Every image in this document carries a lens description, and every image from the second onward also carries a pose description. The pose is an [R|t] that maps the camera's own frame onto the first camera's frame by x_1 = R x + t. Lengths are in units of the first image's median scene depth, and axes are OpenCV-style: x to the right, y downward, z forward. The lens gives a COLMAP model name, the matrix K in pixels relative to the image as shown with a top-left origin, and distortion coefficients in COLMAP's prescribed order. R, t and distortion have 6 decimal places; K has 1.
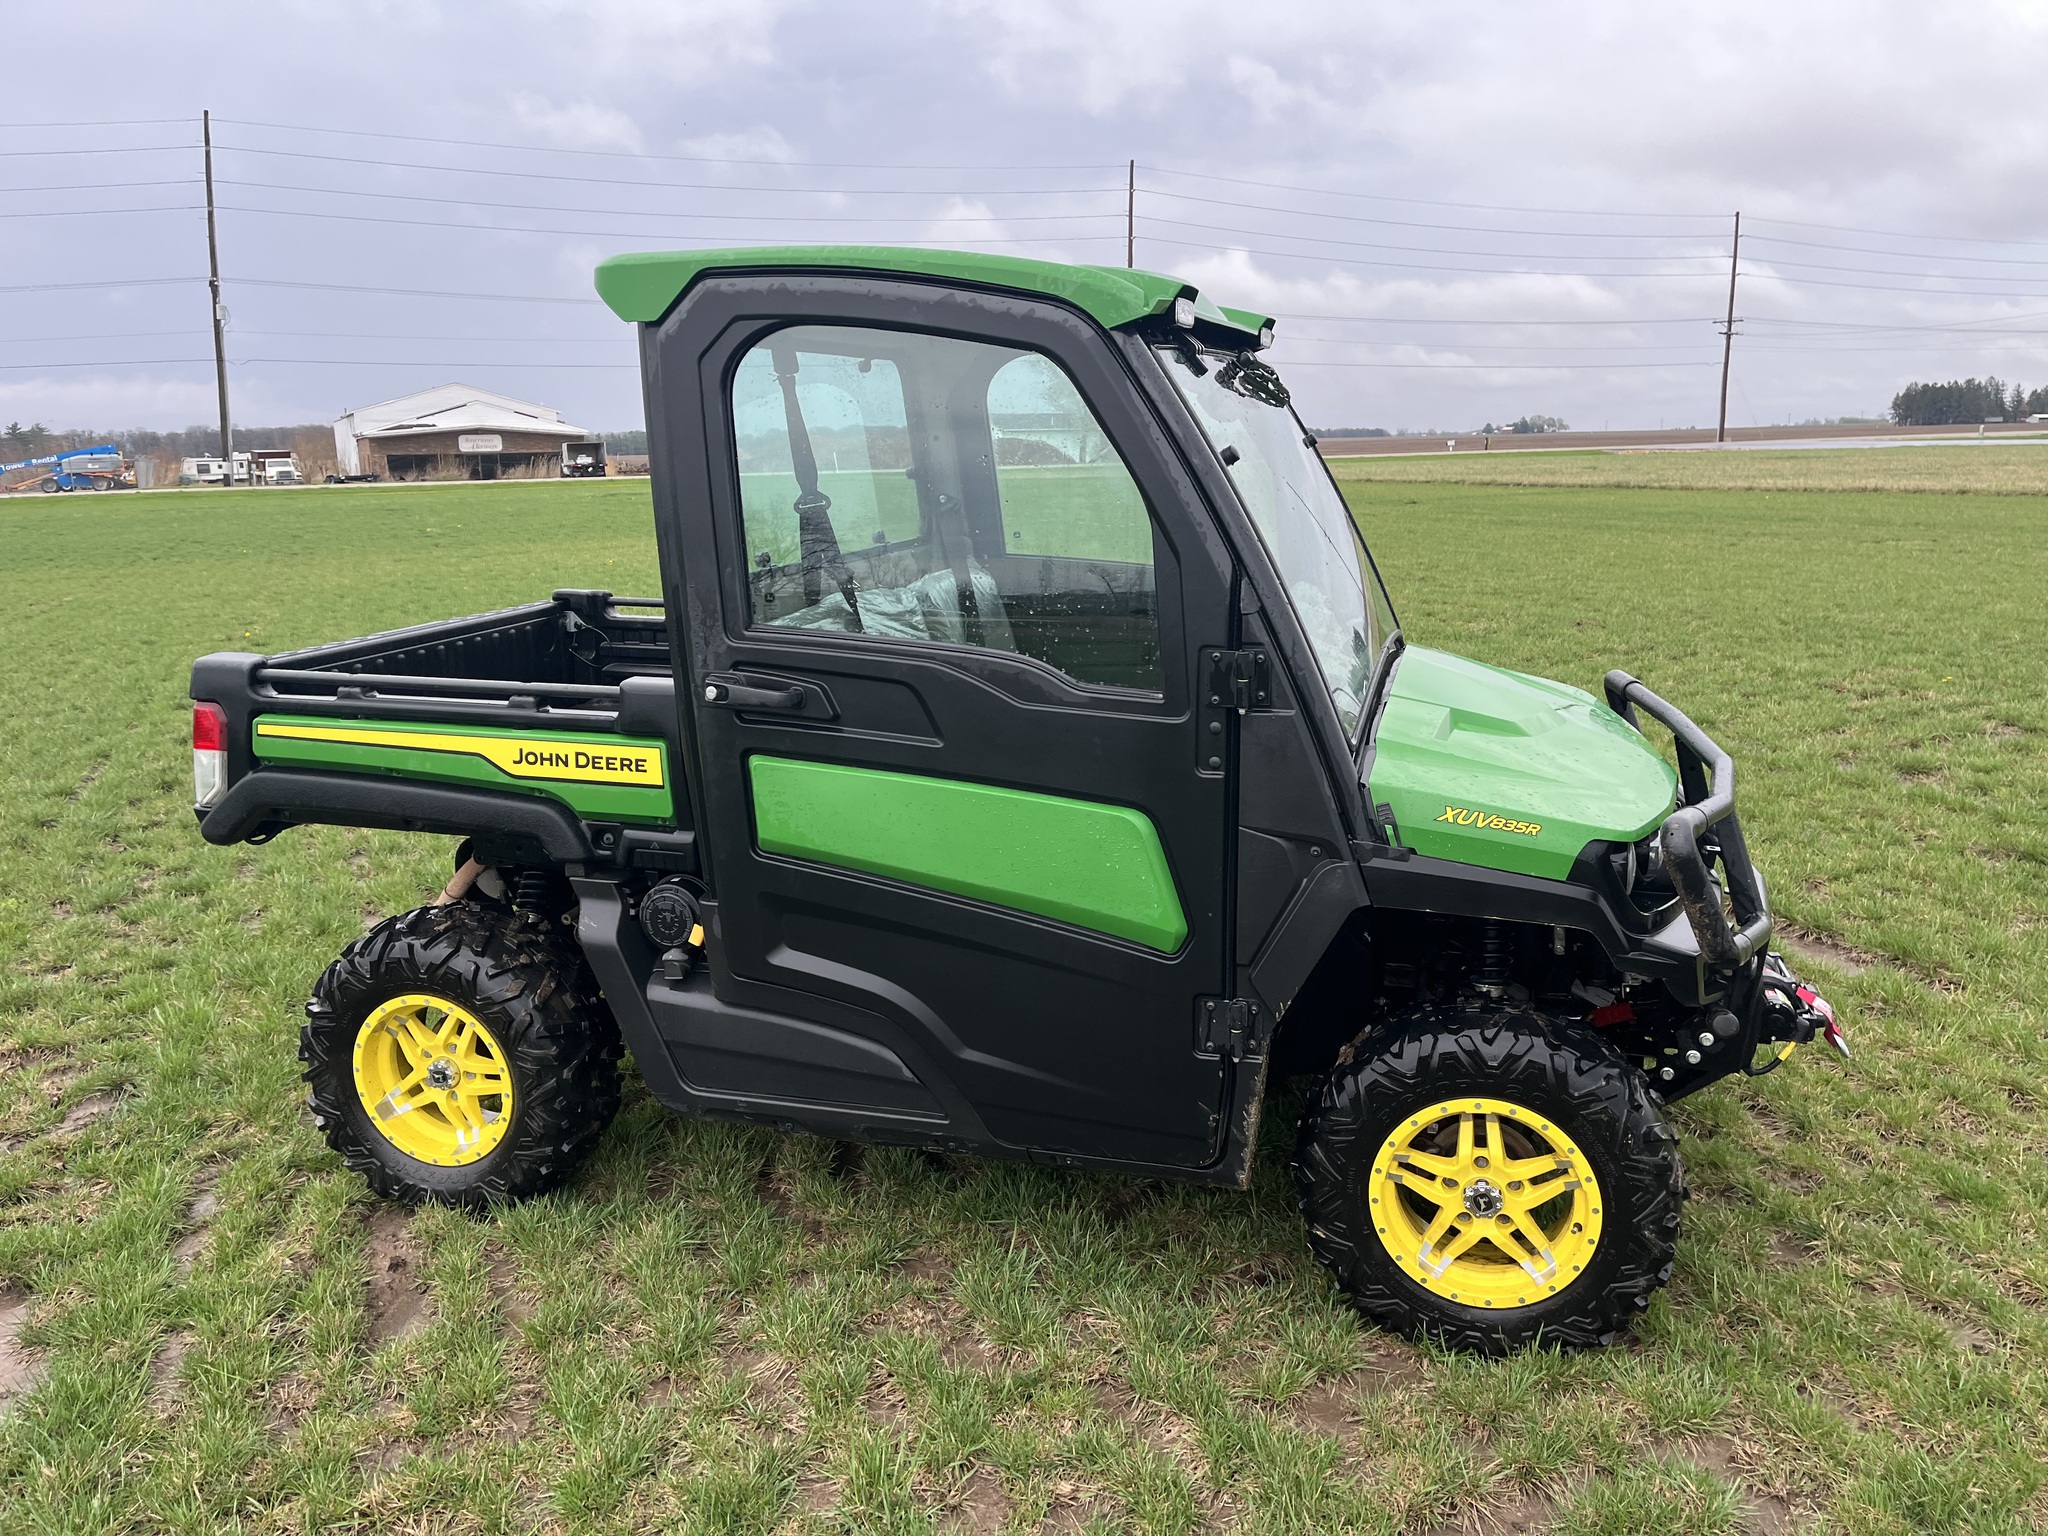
lens RADIAL K [[1560.8, 0, 1050.0], [0, 1560.8, 745.2], [0, 0, 1]] dist [0.084787, -0.129565]
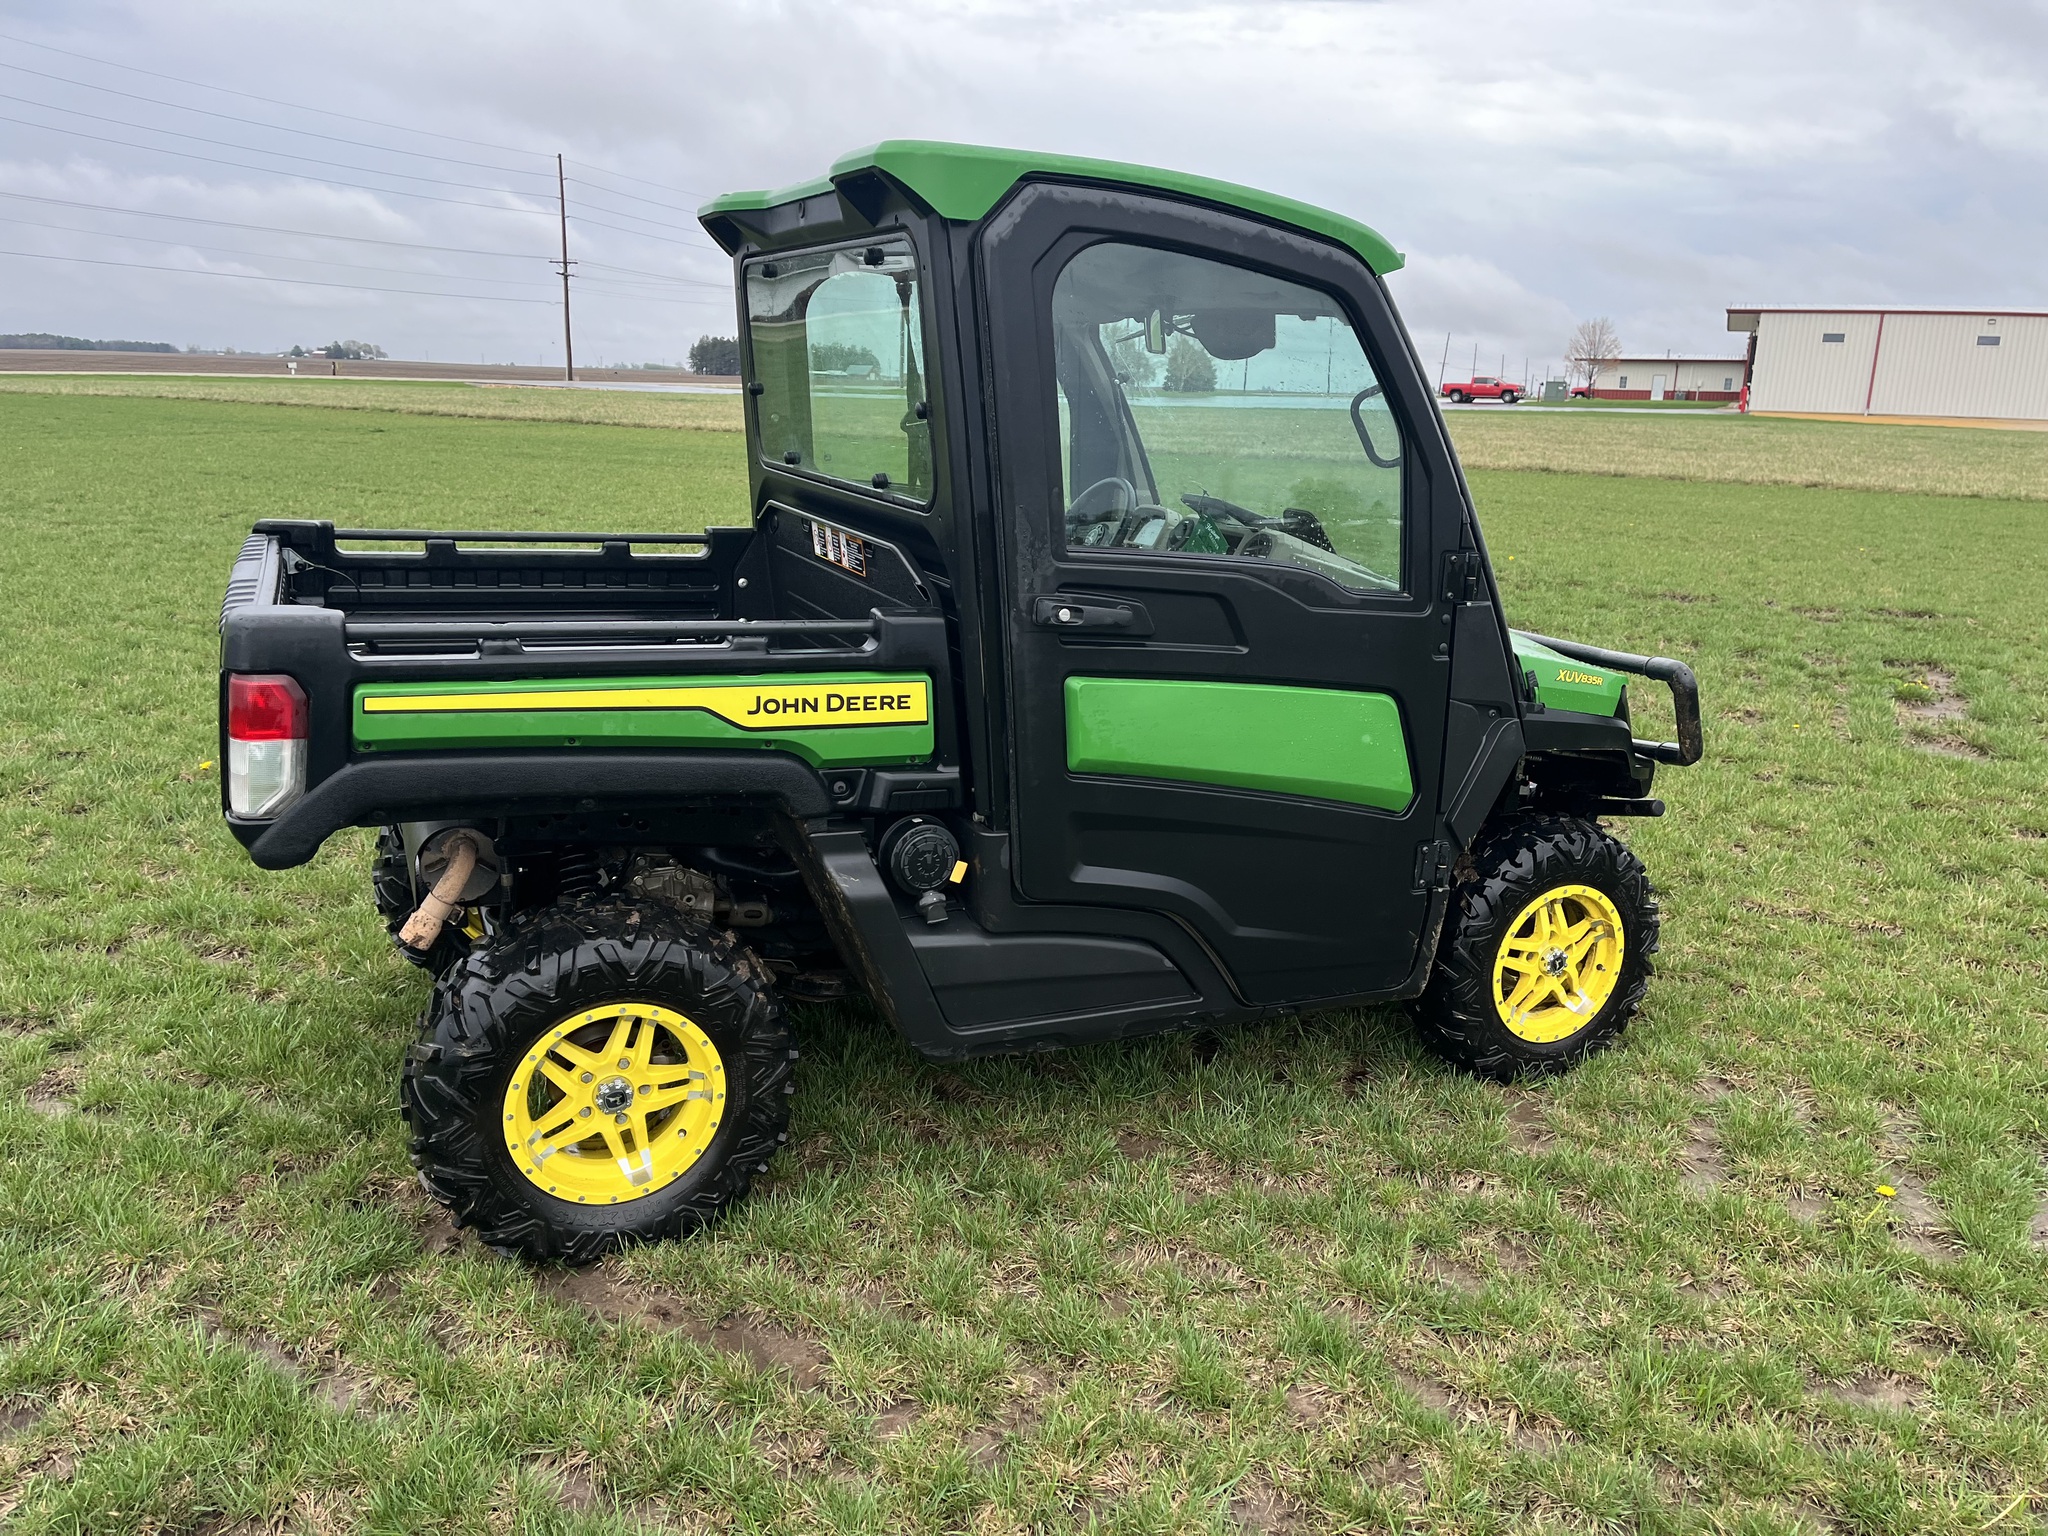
lens RADIAL K [[1550.4, 0, 1033.0], [0, 1550.4, 772.1], [0, 0, 1]] dist [0.094496, -0.119437]
pose [[0.759123, -0.114690, 0.640764, -0.784406], [0.077707, 0.993284, 0.085726, -0.018512], [-0.646292, -0.015284, 0.762937, 0.237100]]
